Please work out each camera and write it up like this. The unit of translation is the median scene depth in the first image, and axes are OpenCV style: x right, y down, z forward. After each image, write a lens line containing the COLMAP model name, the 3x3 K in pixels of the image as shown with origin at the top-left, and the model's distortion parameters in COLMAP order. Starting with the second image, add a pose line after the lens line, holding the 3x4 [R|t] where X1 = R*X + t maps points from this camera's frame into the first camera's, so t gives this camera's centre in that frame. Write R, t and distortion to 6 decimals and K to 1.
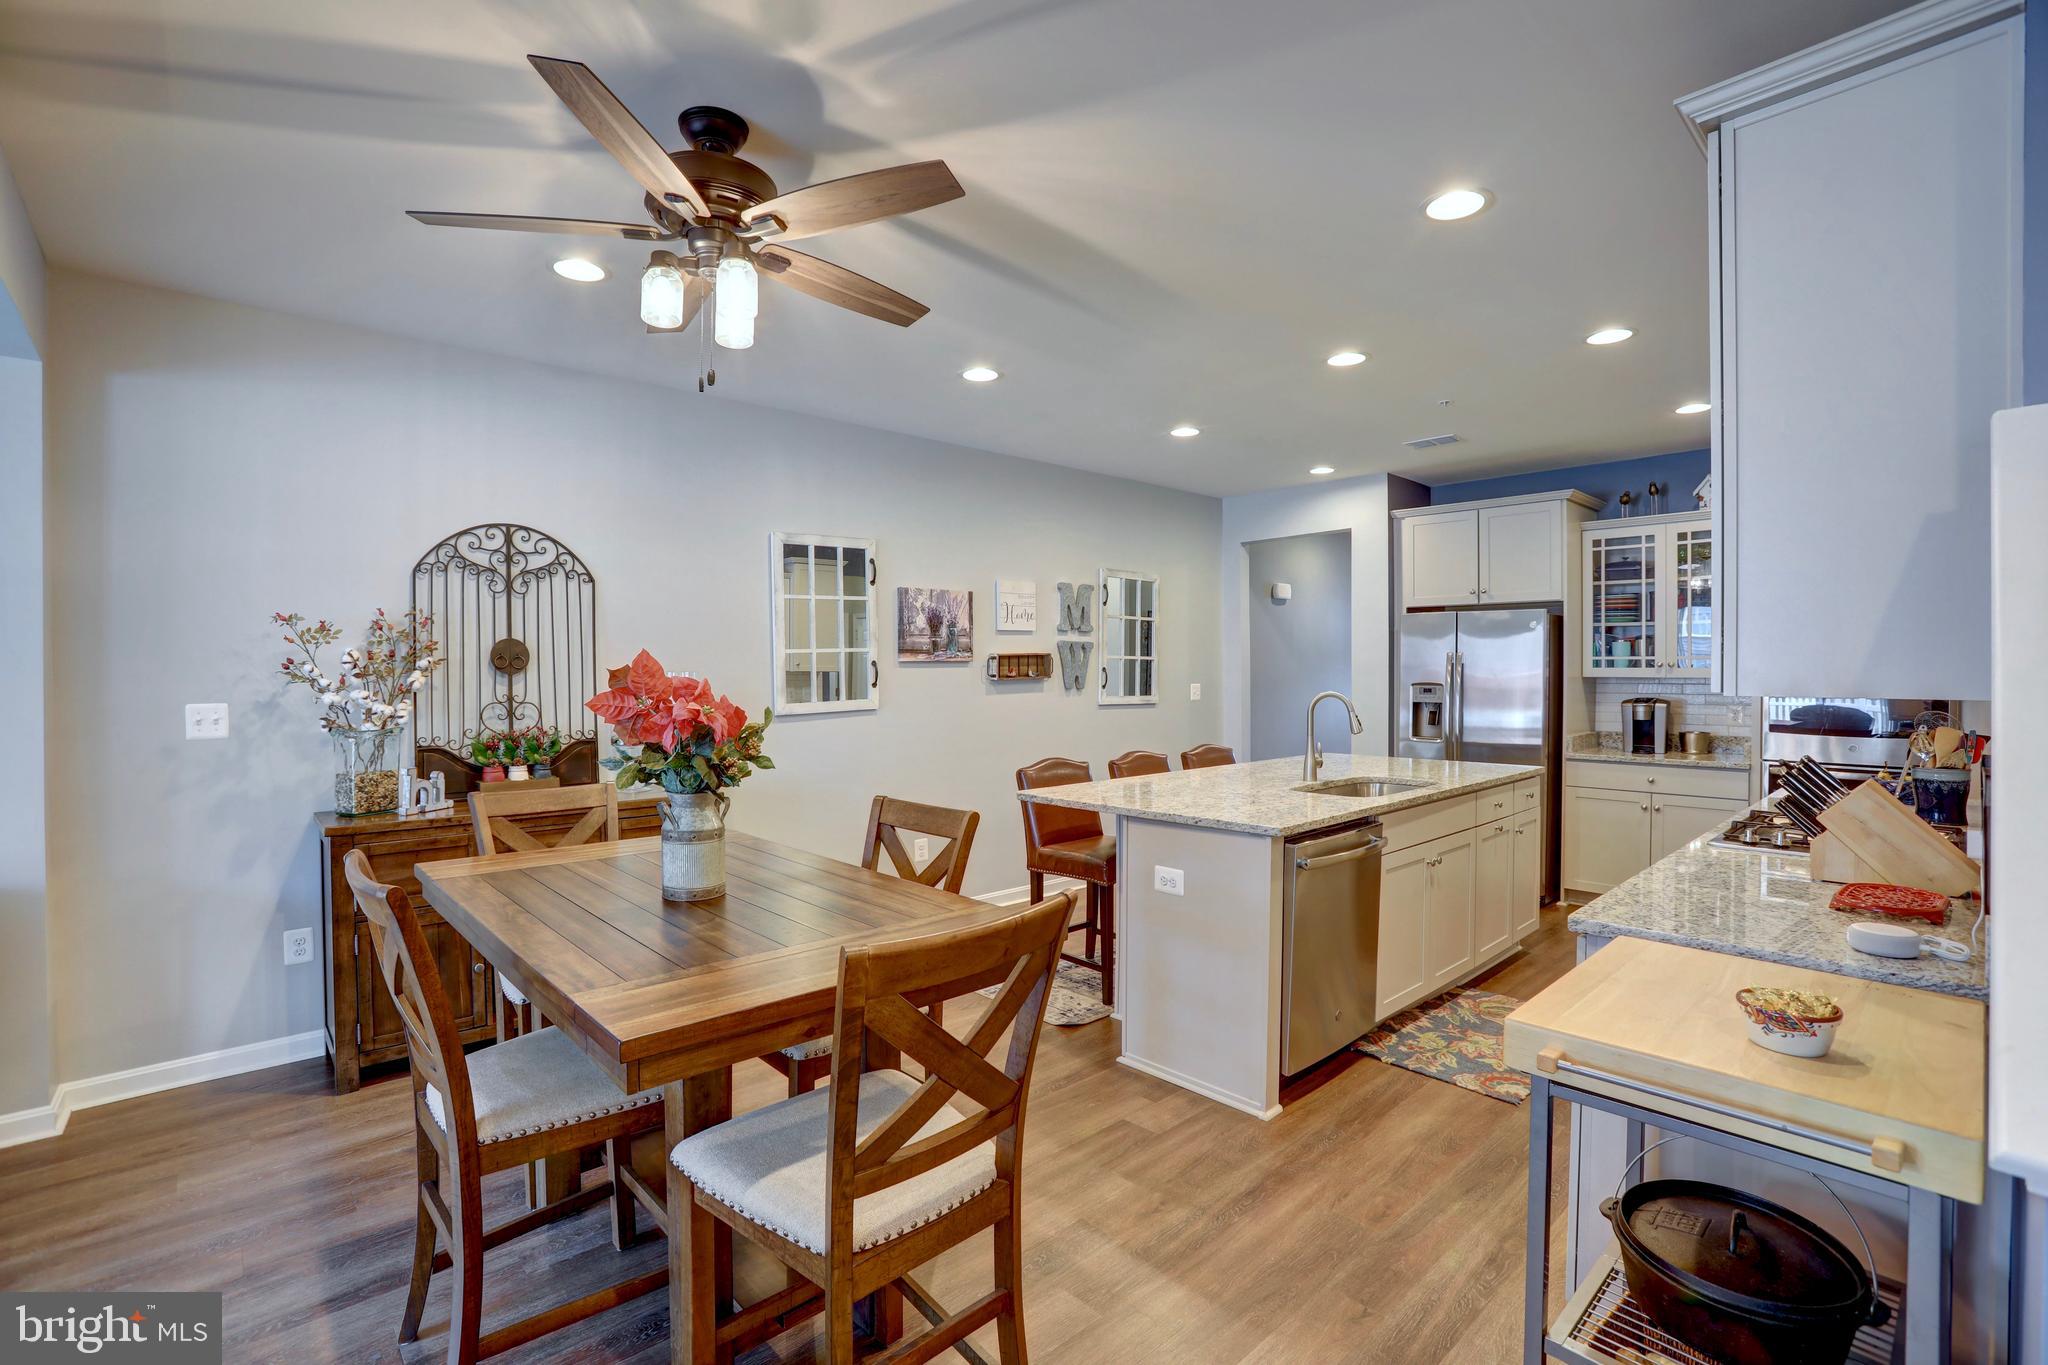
lens RADIAL K [[922.3, 0, 1025.5], [0, 922.3, 678.4], [0, 0, 1]] dist [-0.052246, 0.011028]
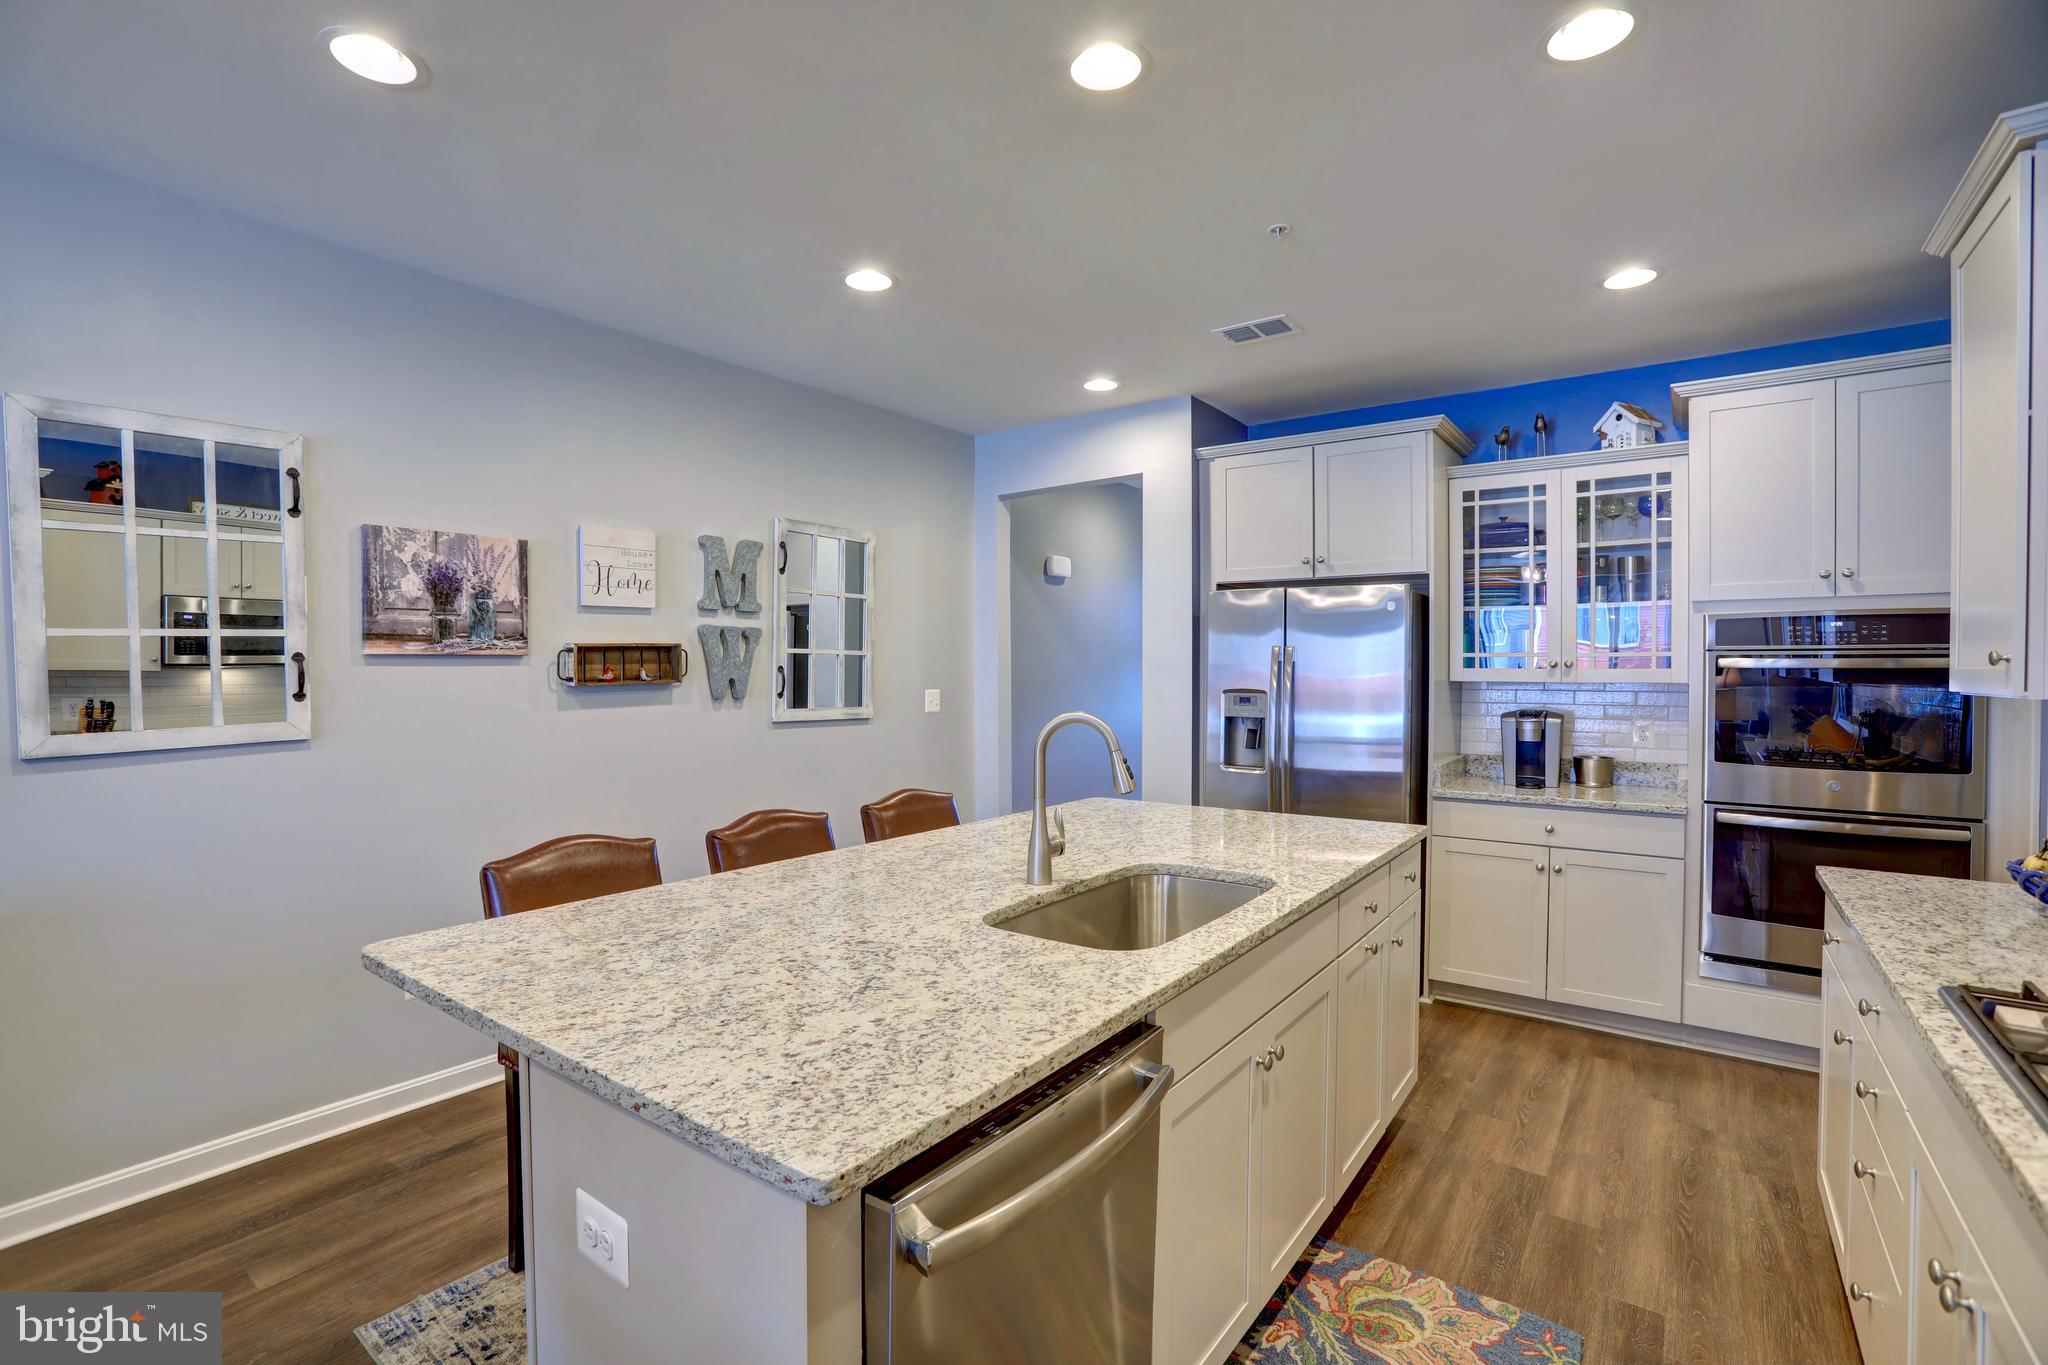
lens RADIAL K [[922.3, 0, 1019.2], [0, 922.3, 677.6], [0, 0, 1]] dist [-0.052246, 0.011028]
pose [[0.983068, 0.000275, 0.183243, 0.147260], [-0.000060, 0.999999, -0.001178, -0.003606], [-0.183243, 0.001147, 0.983067, 0.354486]]
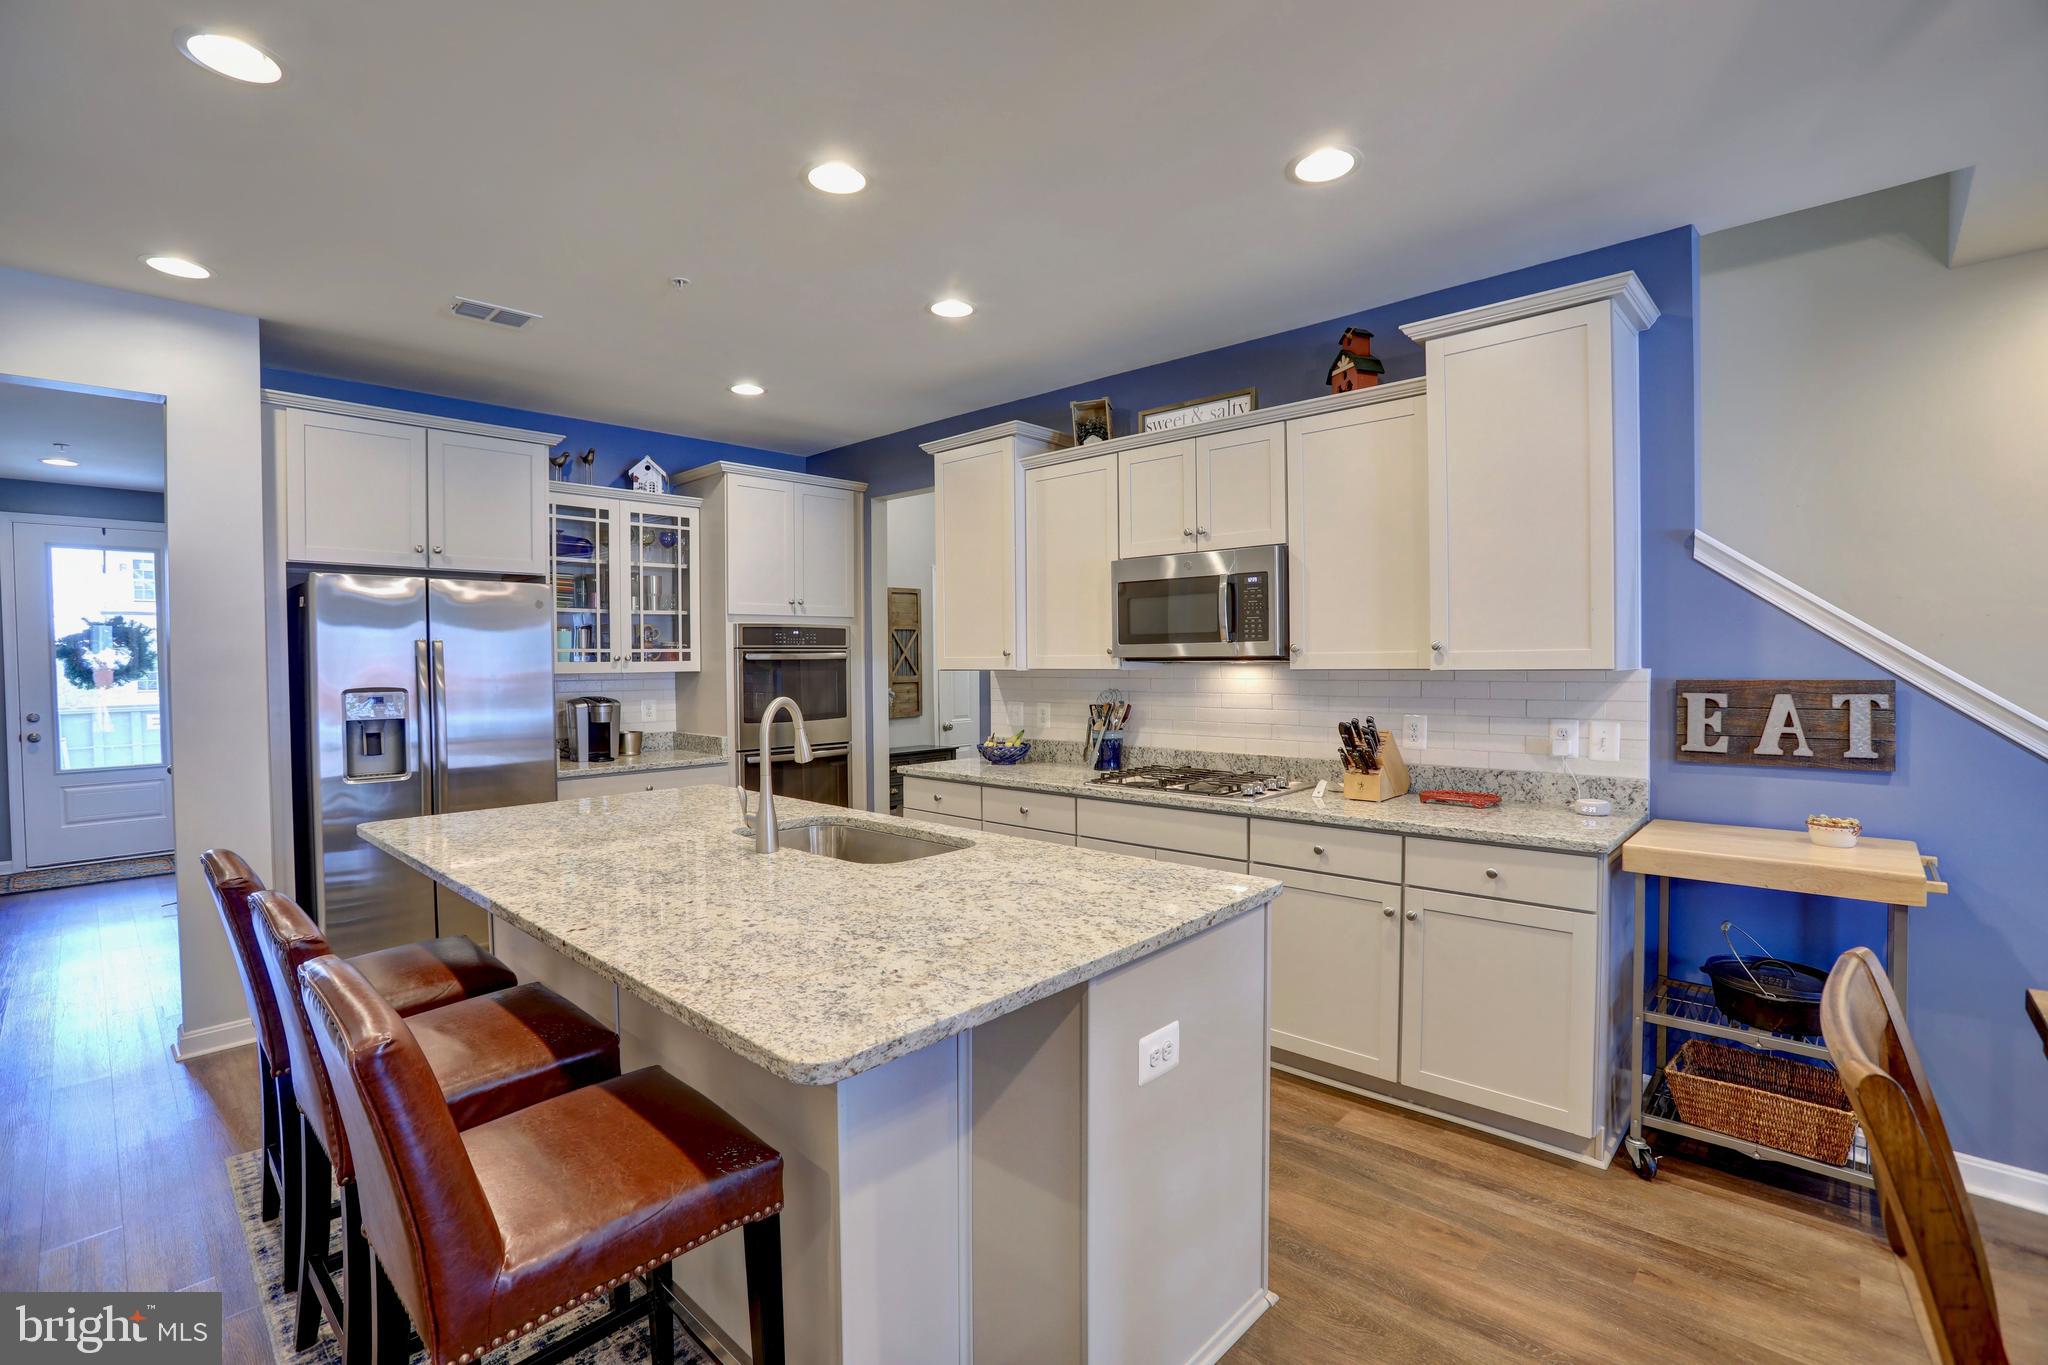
lens RADIAL K [[922.3, 0, 1016.9], [0, 922.3, 687.0], [0, 0, 1]] dist [-0.052246, 0.011028]
pose [[-0.060961, -0.029455, 0.997705, -0.208597], [0.022803, 0.999263, 0.030895, -0.005782], [-0.997880, 0.024634, -0.060245, 0.642390]]
